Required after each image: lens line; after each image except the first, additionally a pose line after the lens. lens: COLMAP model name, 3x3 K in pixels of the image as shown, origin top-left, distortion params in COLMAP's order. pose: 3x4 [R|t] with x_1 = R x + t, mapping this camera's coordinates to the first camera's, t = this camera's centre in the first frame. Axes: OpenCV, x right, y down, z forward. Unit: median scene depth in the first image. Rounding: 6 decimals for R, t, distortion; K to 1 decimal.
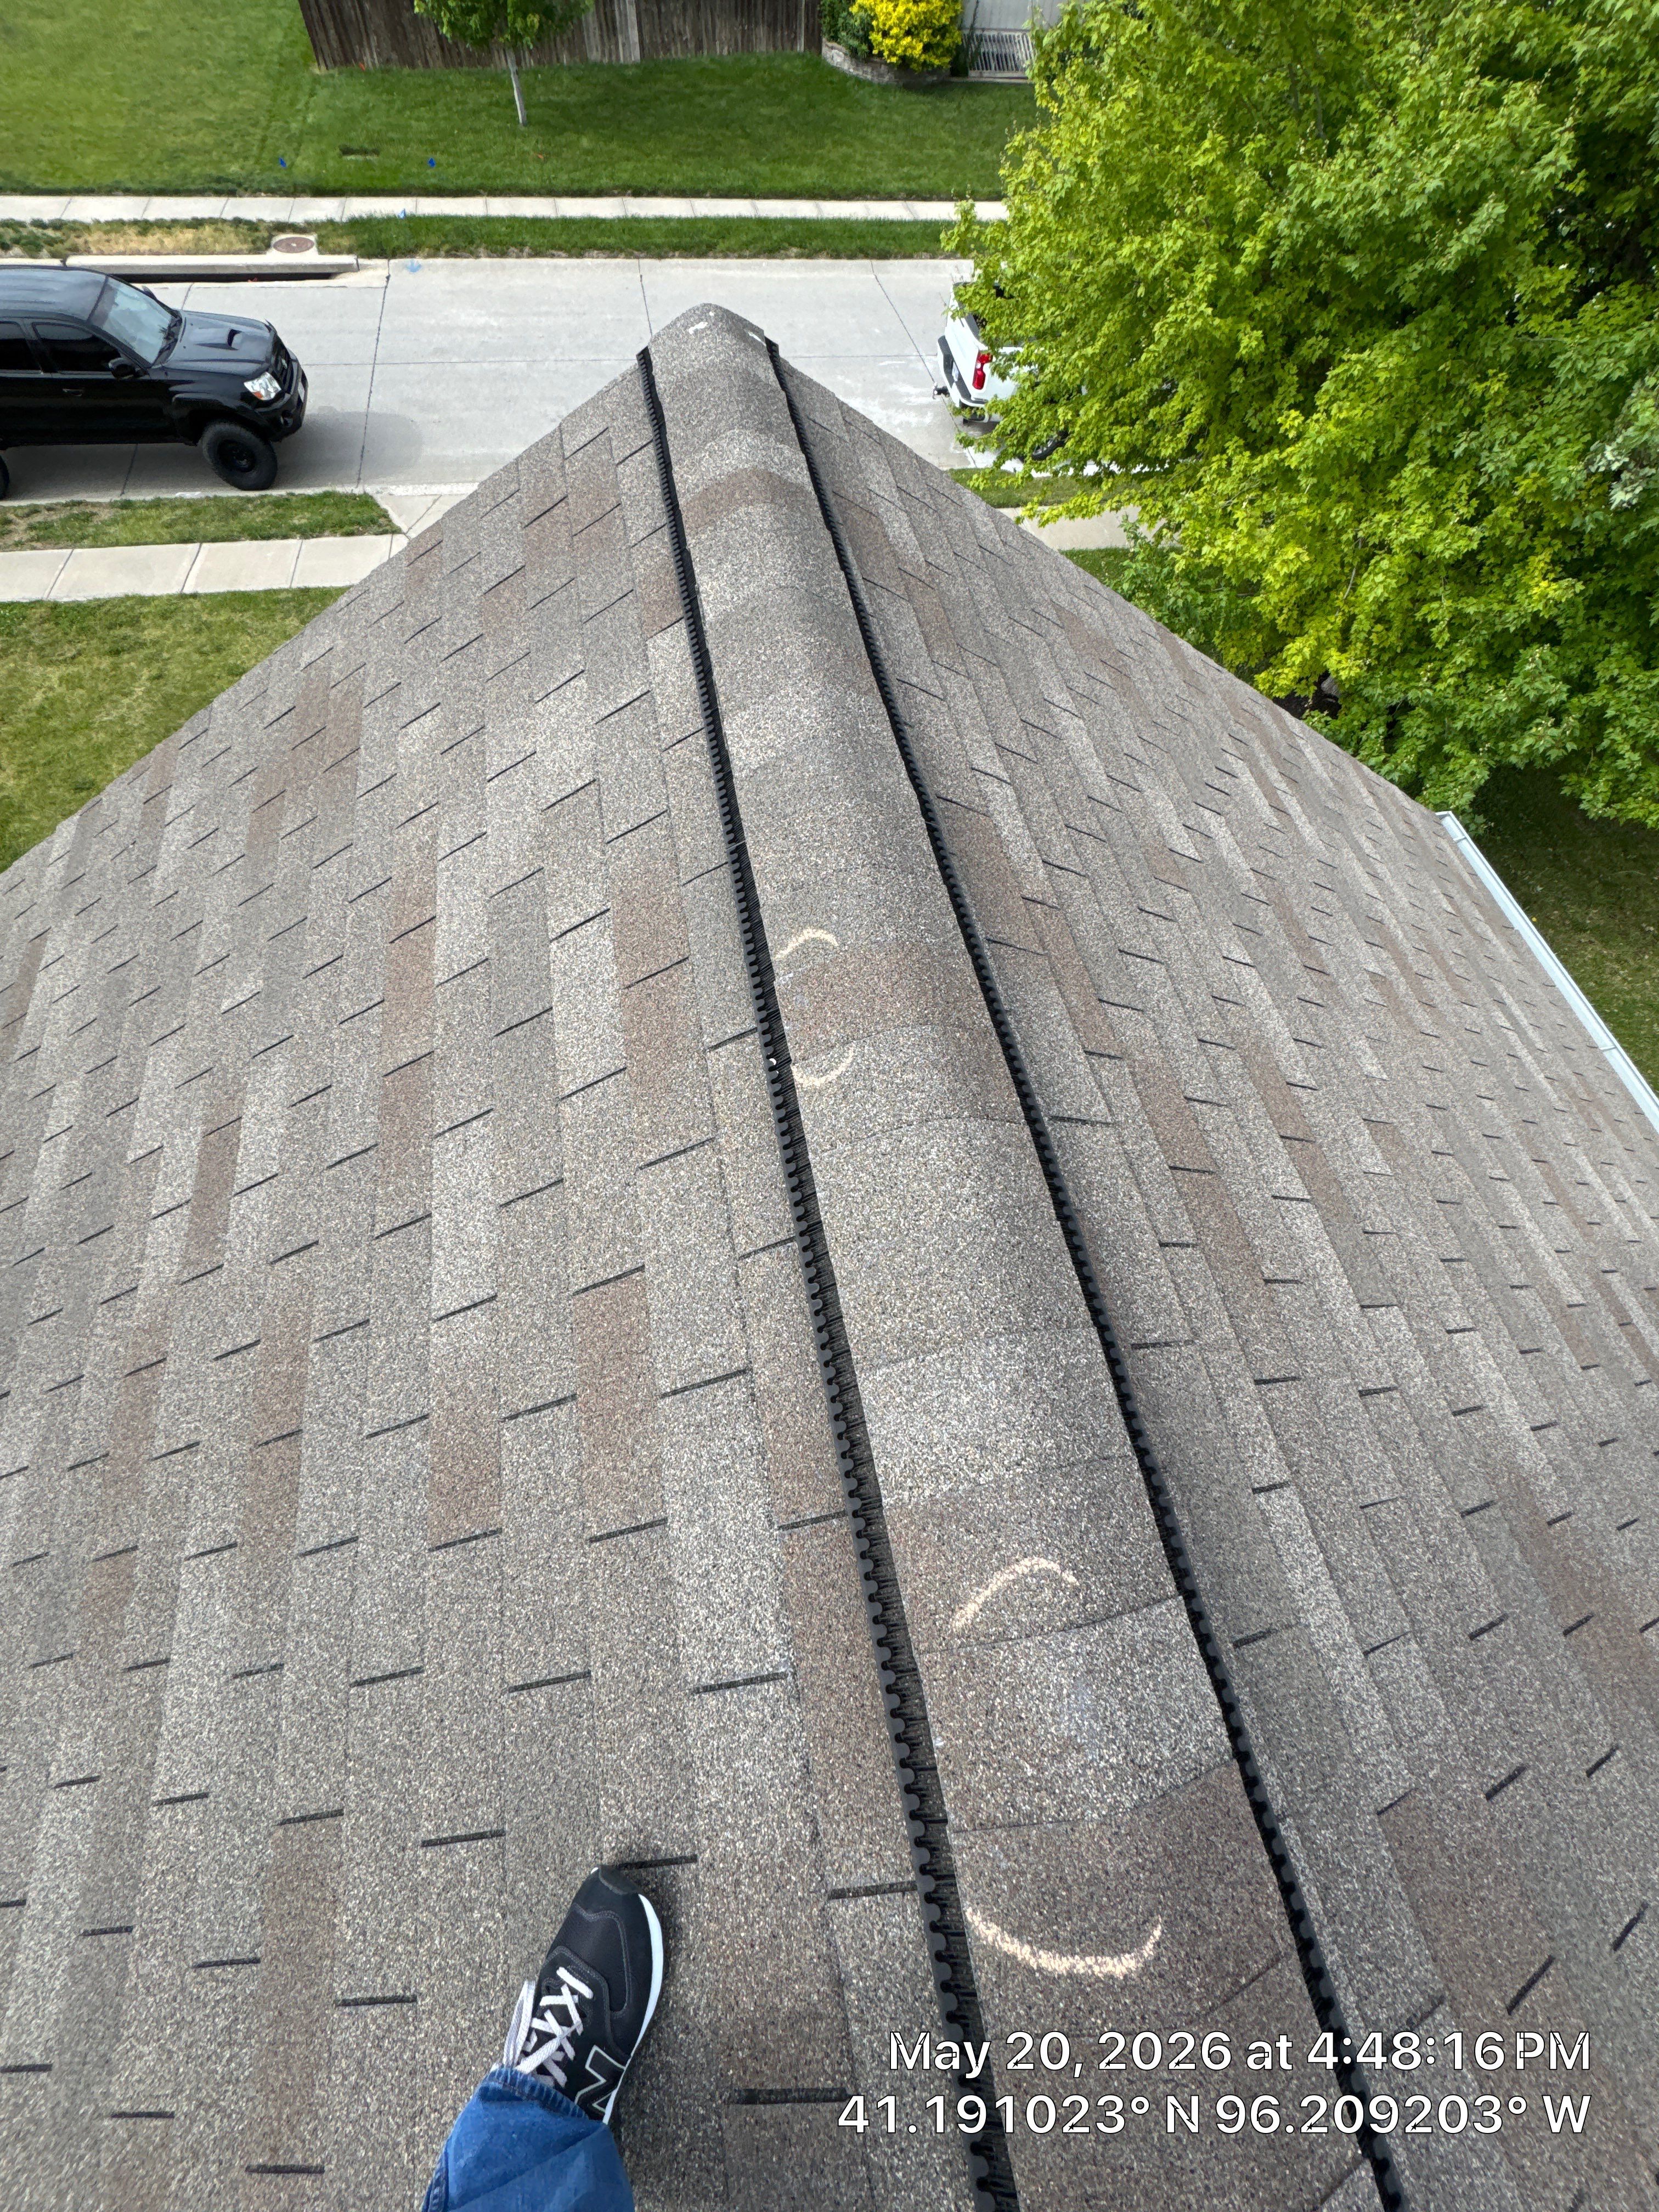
lens RADIAL K [[867.0, 0, 831.6], [0, 867.0, 1102.0], [0, 0, 1]] dist [-0.003815, 0.000391]
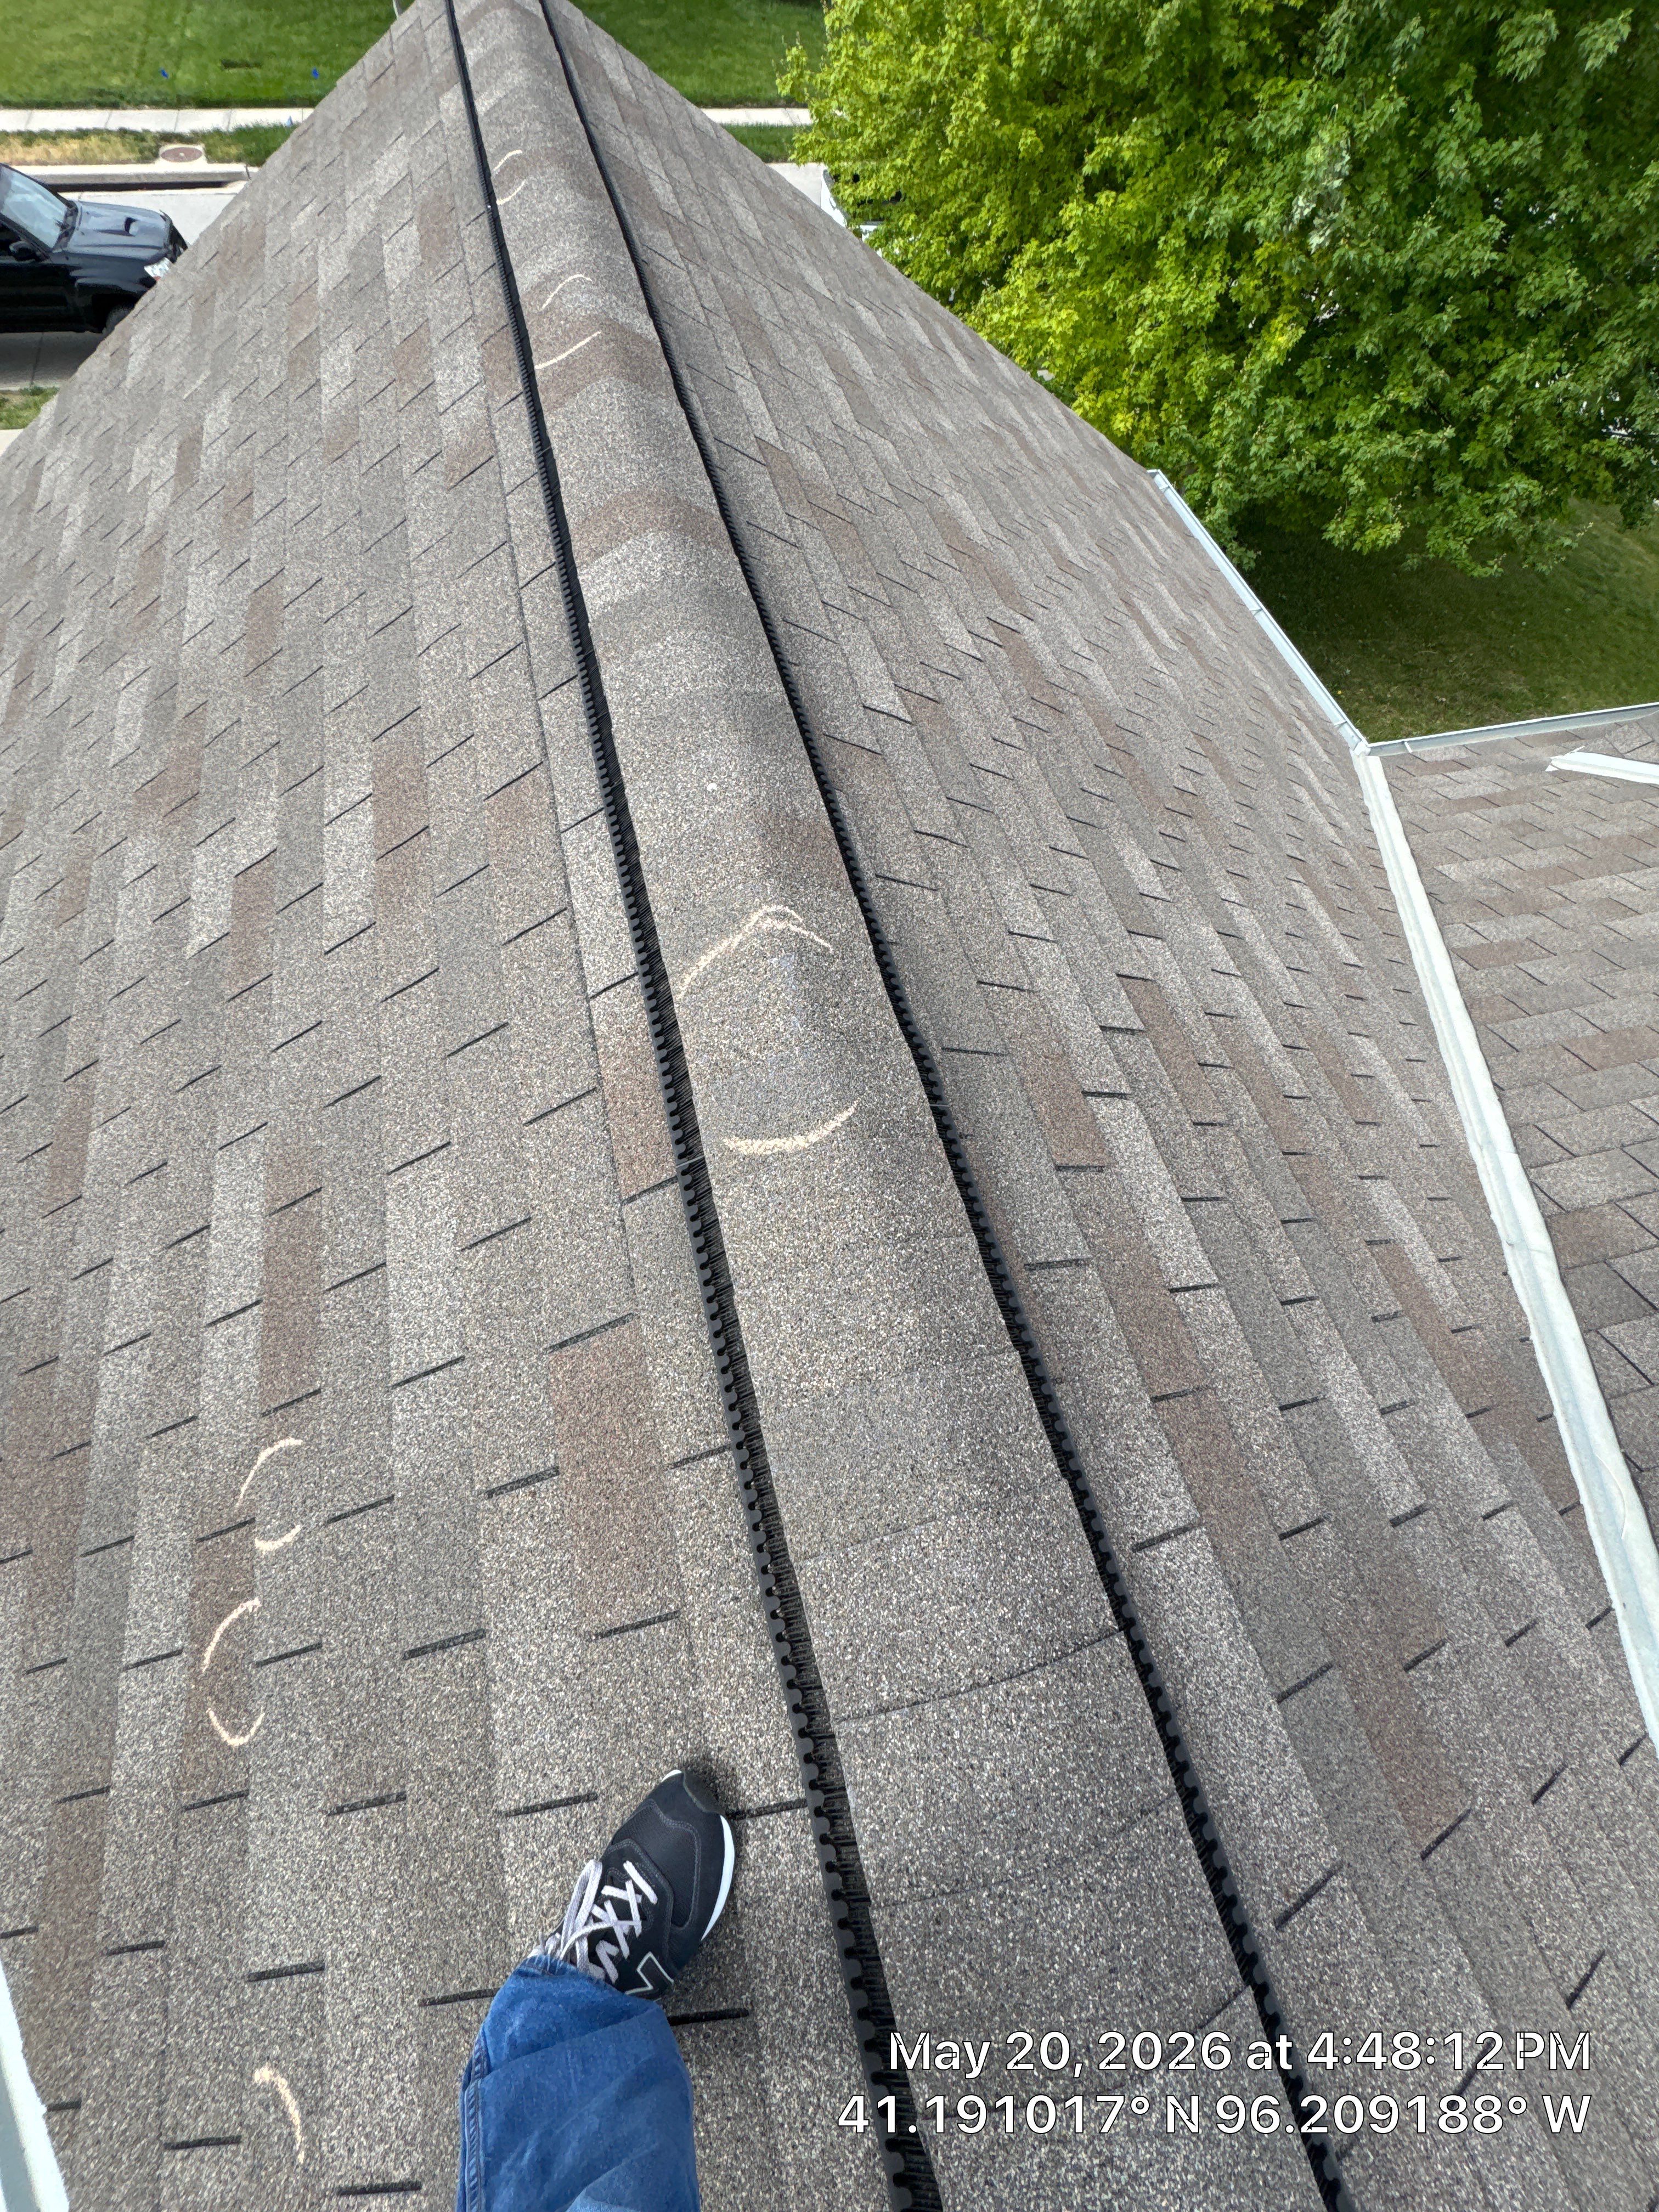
lens RADIAL K [[875.0, 0, 835.6], [0, 875.0, 1106.6], [0, 0, 1]] dist [0.001507, -0.000469]
pose [[0.997487, -0.060881, 0.036242, 0.057931], [0.060258, 0.998020, 0.018042, 0.223656], [-0.037269, -0.015813, 0.999180, -0.113593]]
